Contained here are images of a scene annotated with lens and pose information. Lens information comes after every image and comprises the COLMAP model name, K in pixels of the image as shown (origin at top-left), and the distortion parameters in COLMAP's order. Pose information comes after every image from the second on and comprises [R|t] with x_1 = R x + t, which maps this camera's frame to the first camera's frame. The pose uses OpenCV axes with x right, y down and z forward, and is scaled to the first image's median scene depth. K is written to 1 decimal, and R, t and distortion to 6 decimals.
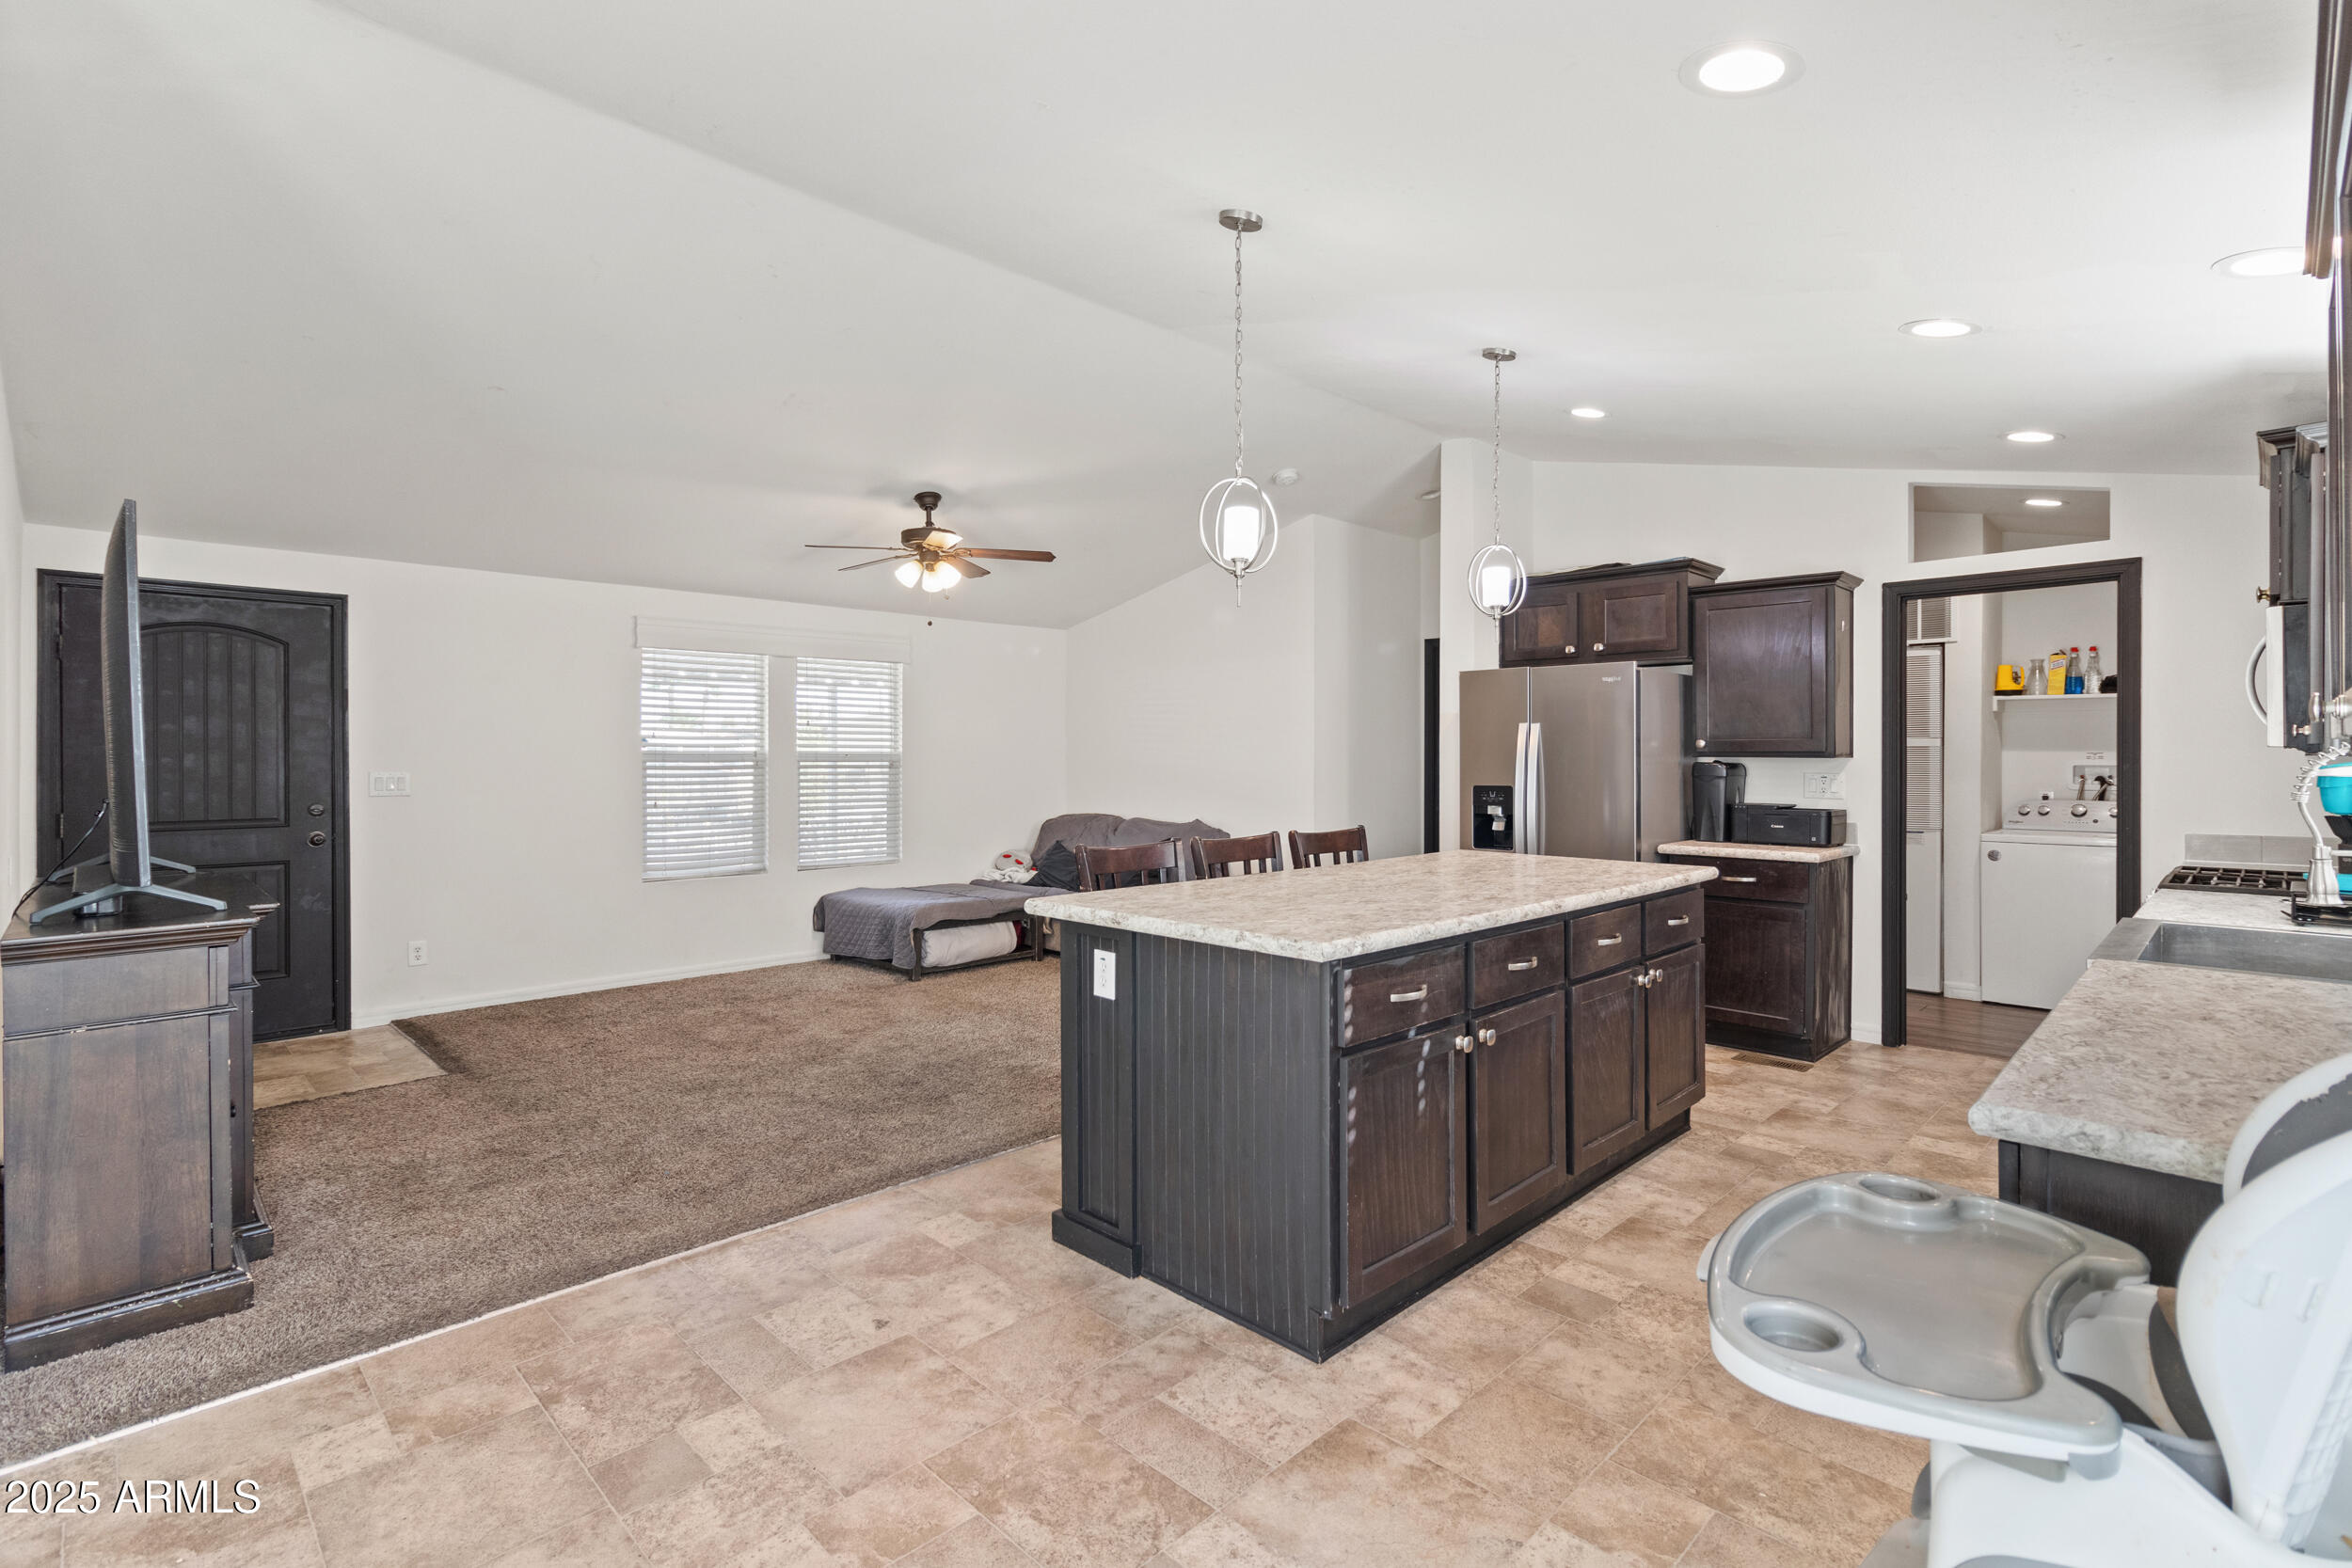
lens RADIAL K [[1087.2, 0, 1170.2], [0, 1087.2, 783.3], [0, 0, 1]] dist [-0.002221, -0.000408]
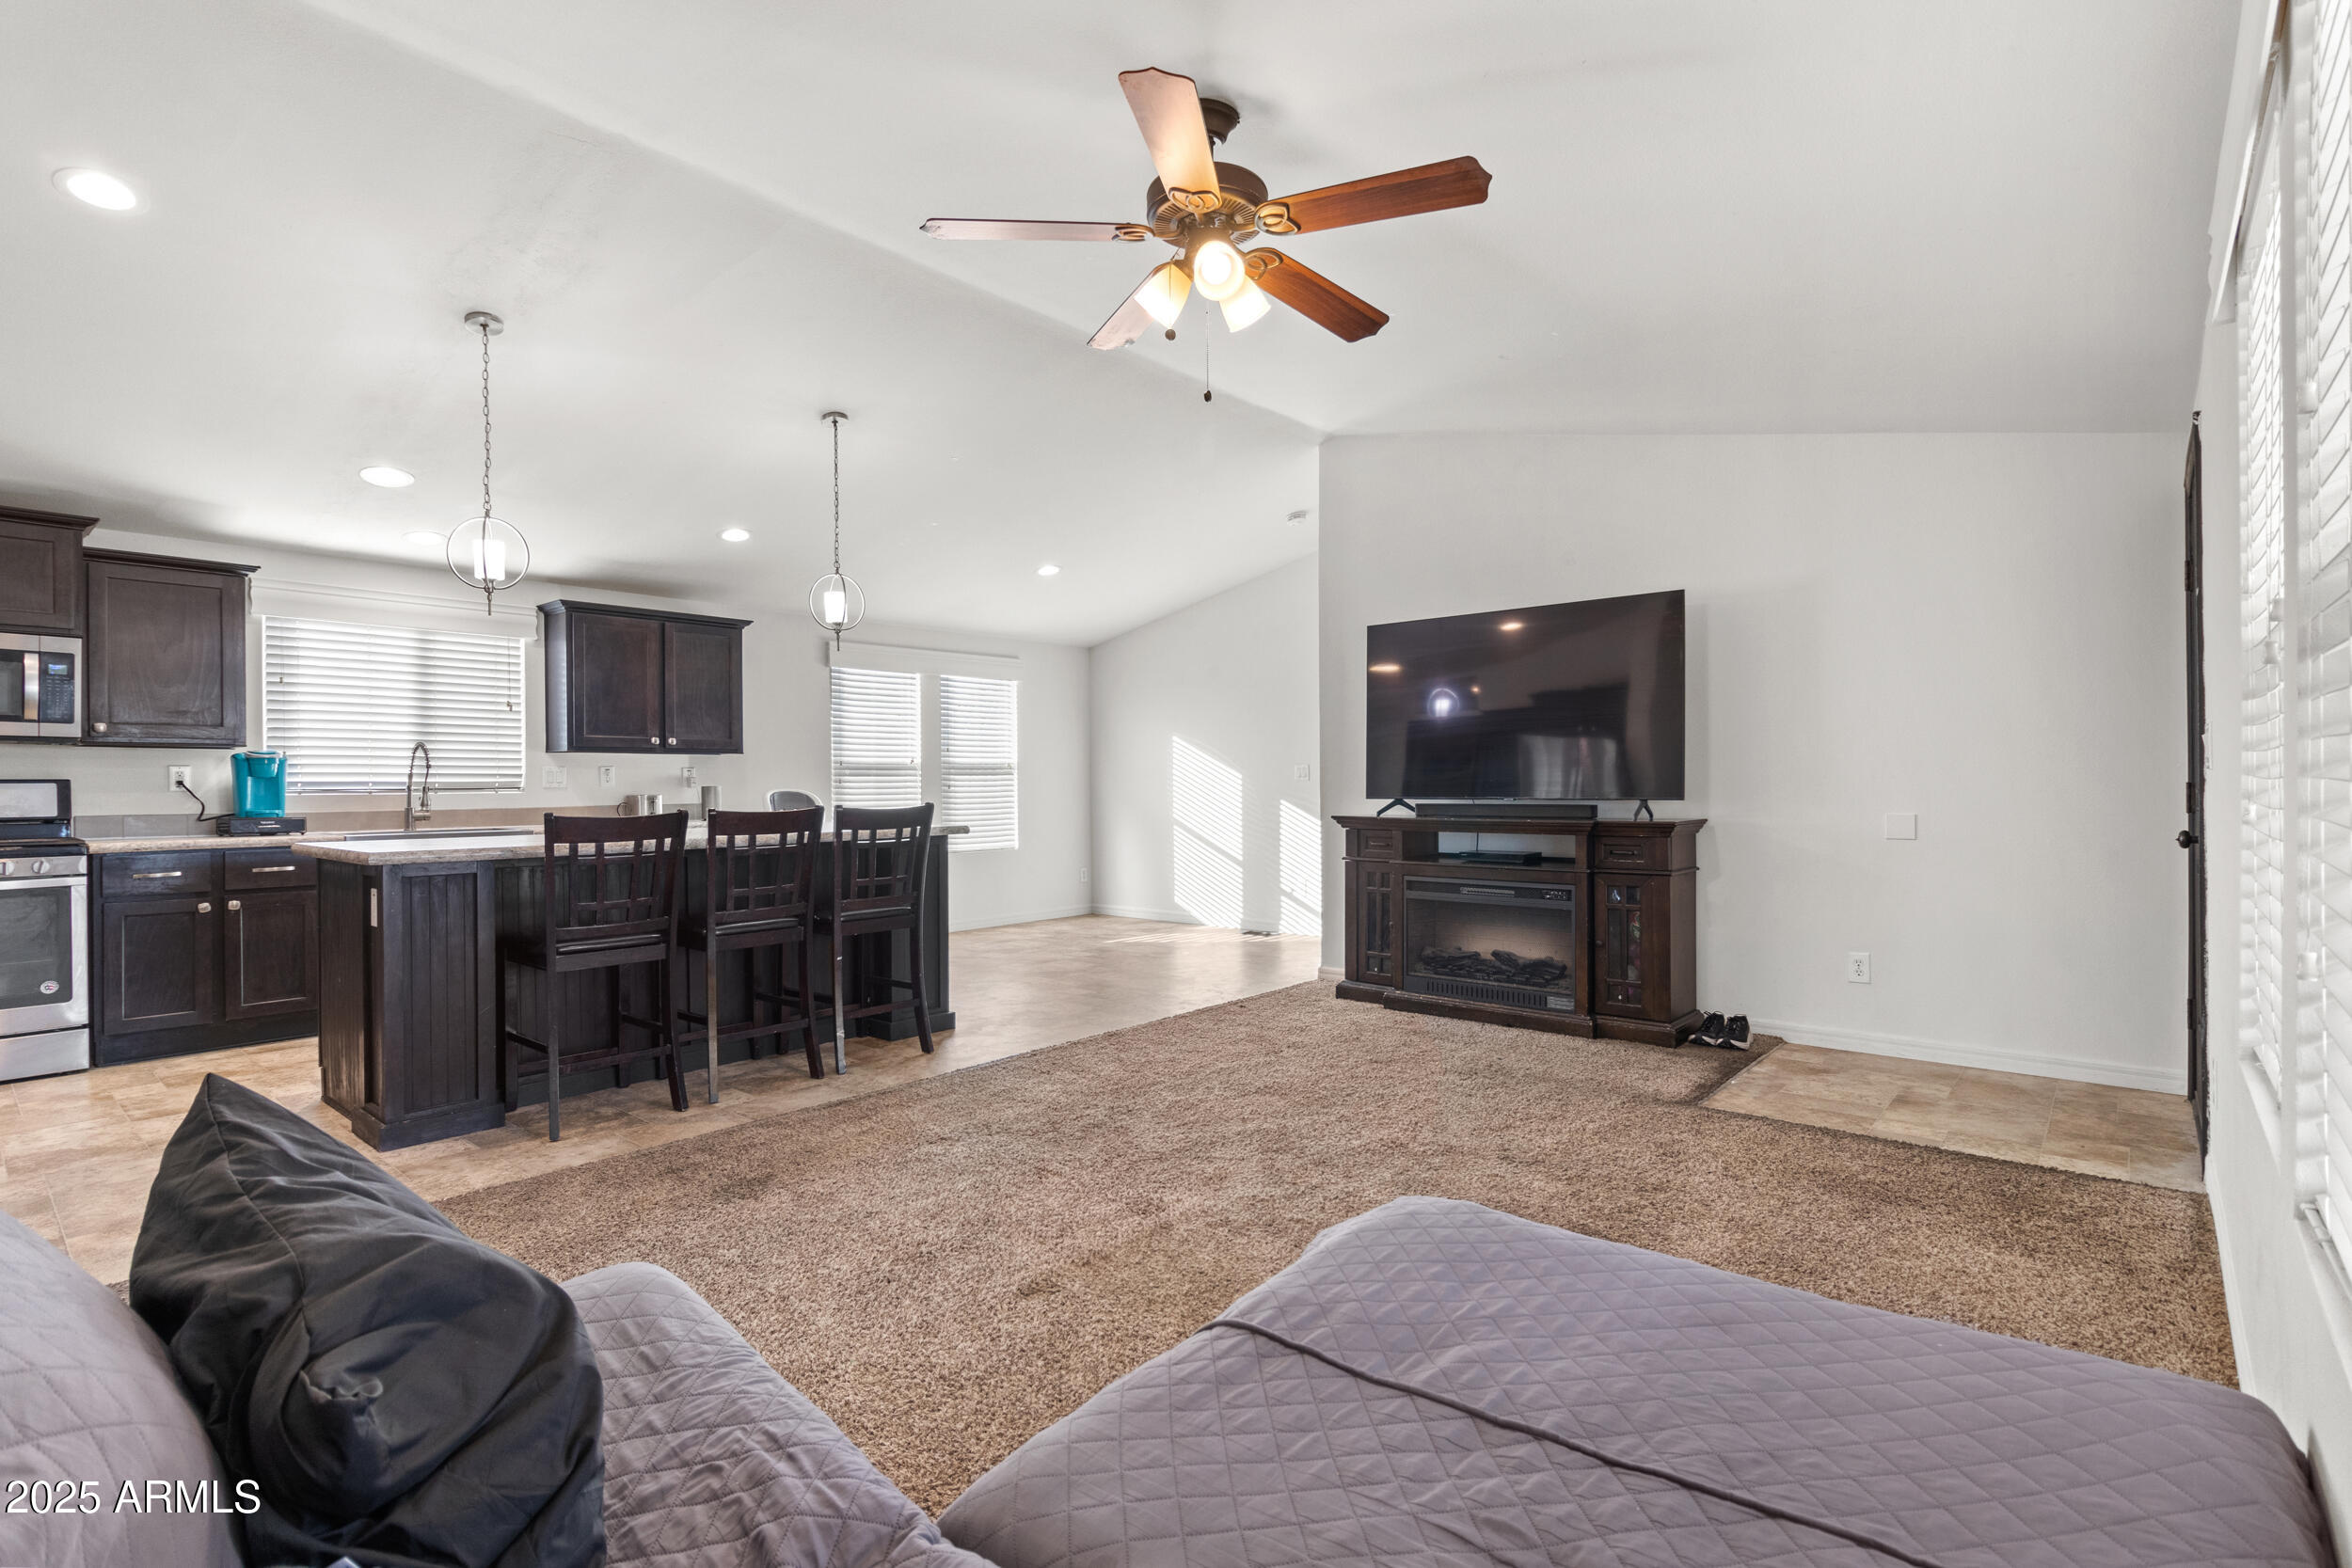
lens RADIAL K [[1087.2, 0, 1170.2], [0, 1087.2, 783.3], [0, 0, 1]] dist [-0.002221, -0.000408]
pose [[-0.997144, 0.009484, -0.074924, -0.234659], [0.007534, 0.999626, 0.026271, 0.001772], [0.075145, 0.025632, -0.996843, 2.047171]]
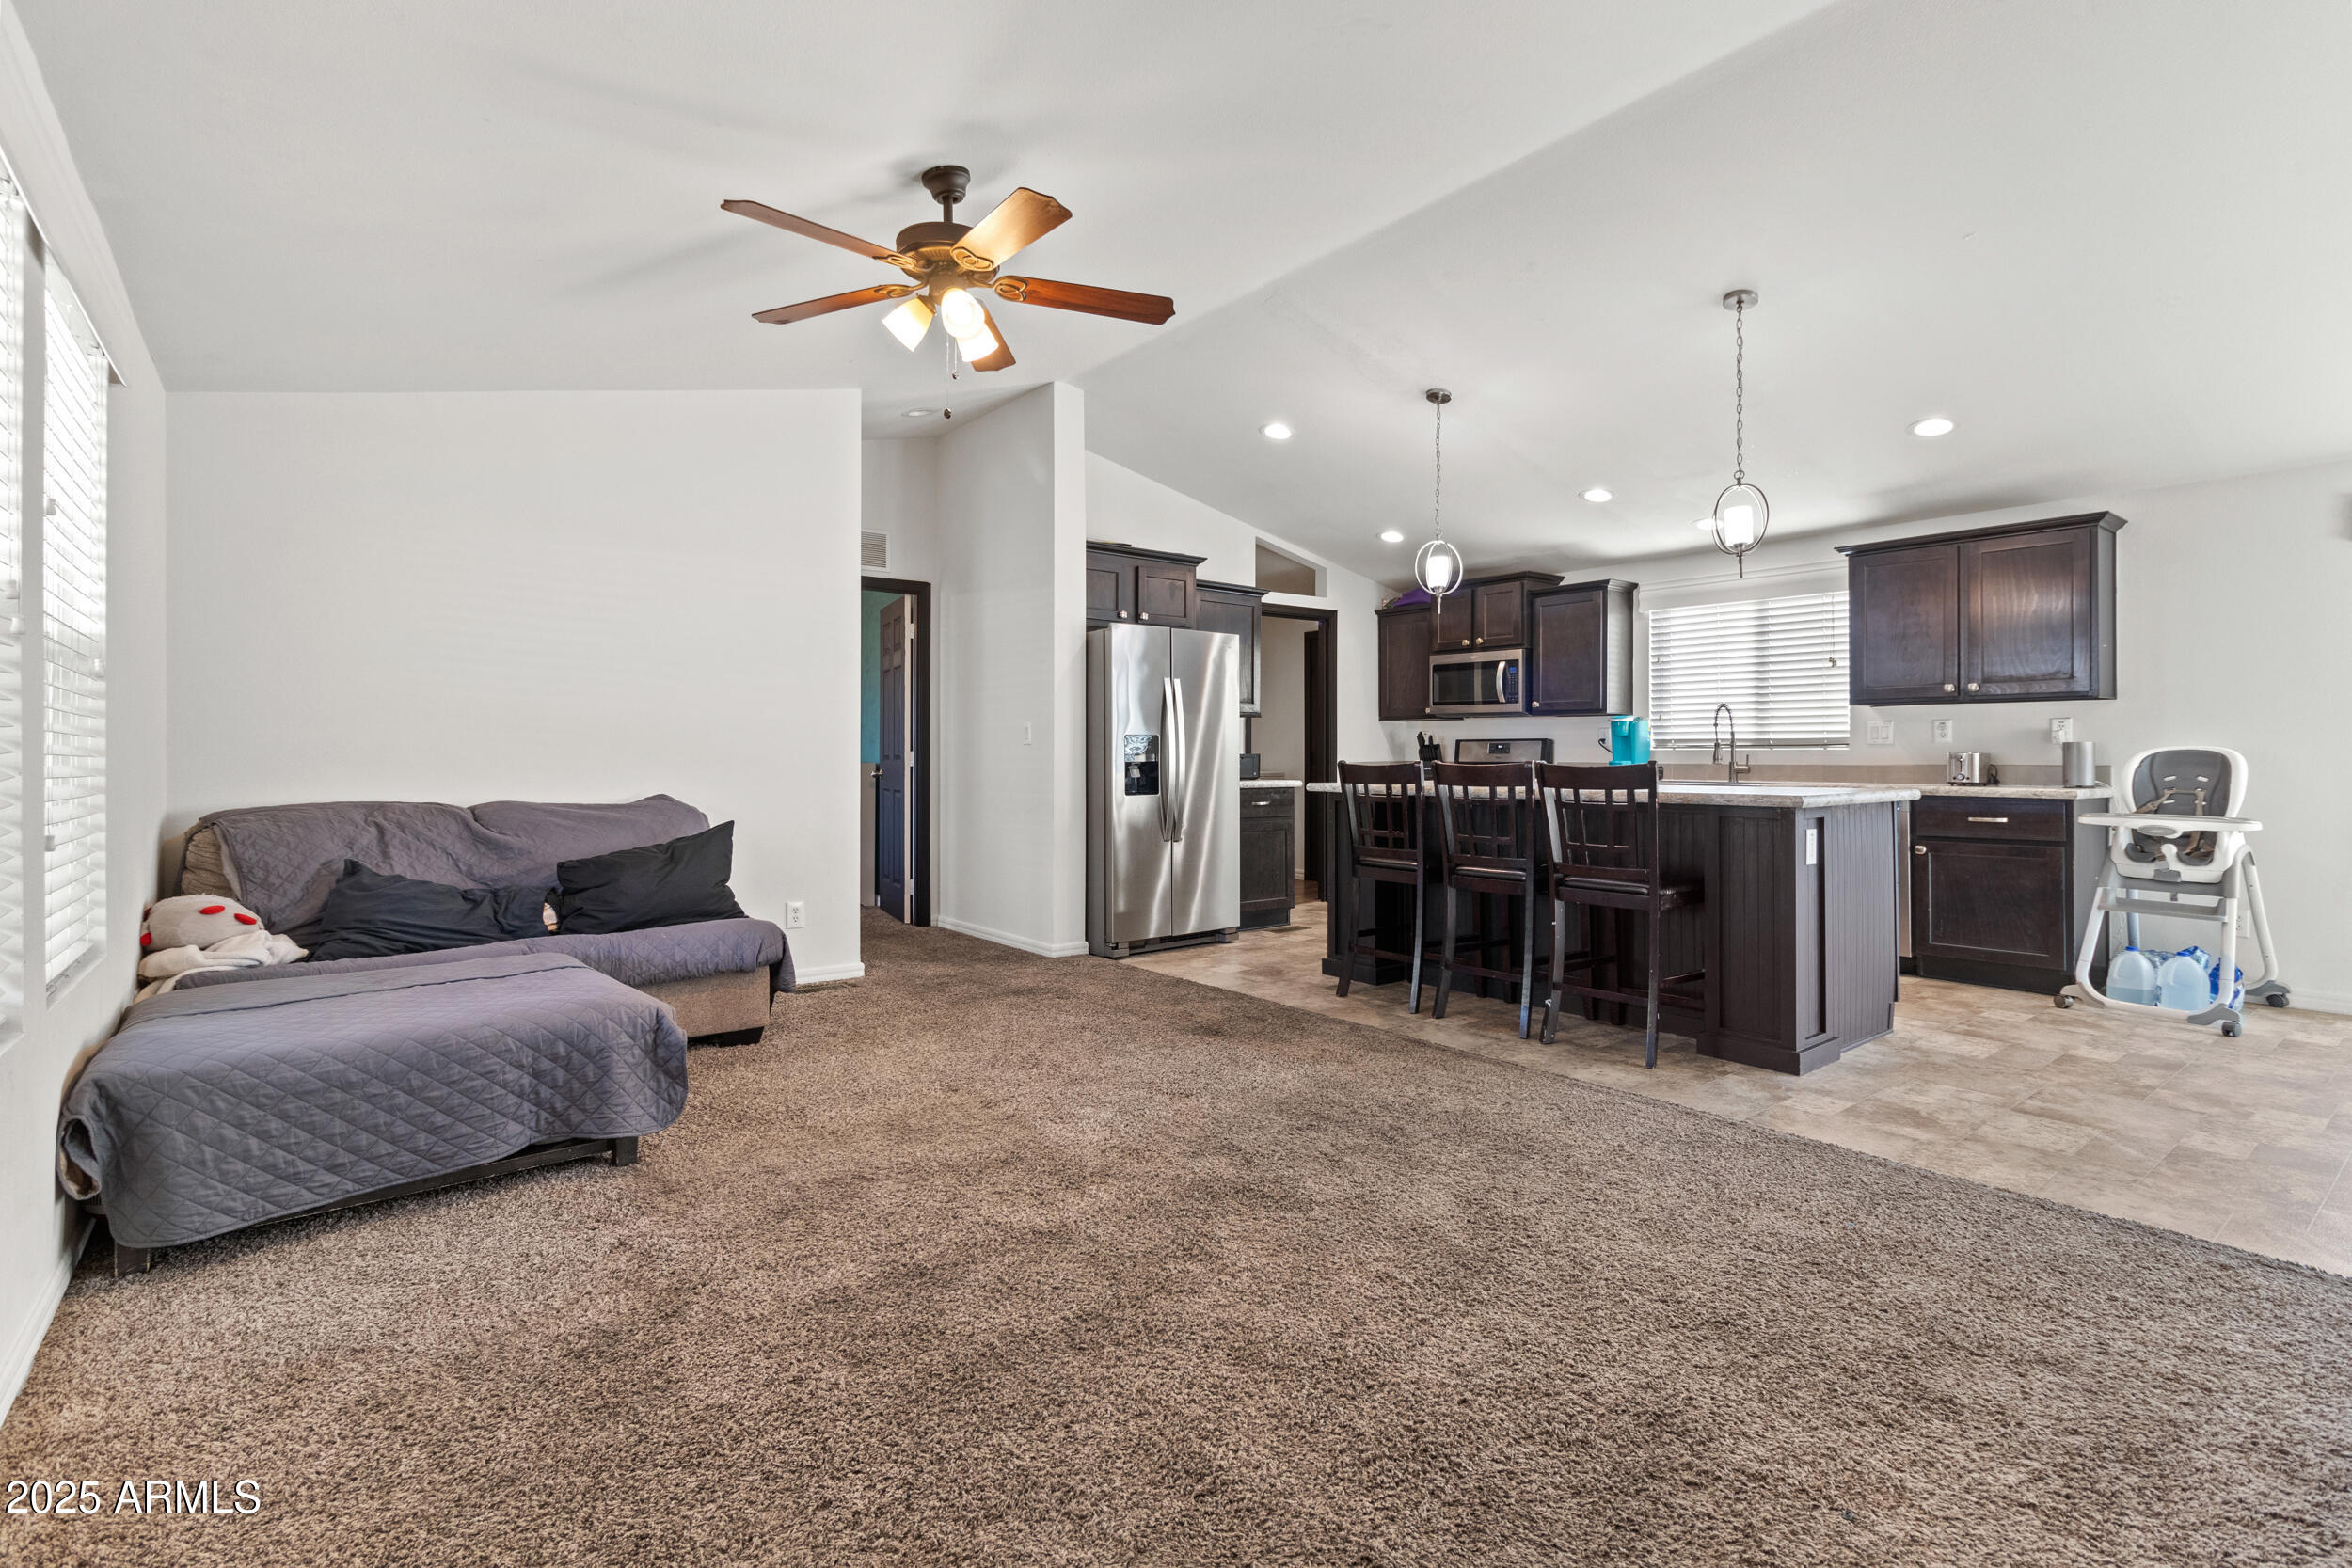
lens RADIAL K [[1106.9, 0, 1183.6], [0, 1106.9, 751.2], [0, 0, 1]] dist [0.001613, 0.000468]
pose [[0.120790, 0.005821, 0.992661, -1.065264], [0.026635, 0.999604, -0.009103, 0.041944], [-0.992321, 0.027539, 0.120587, 1.152865]]
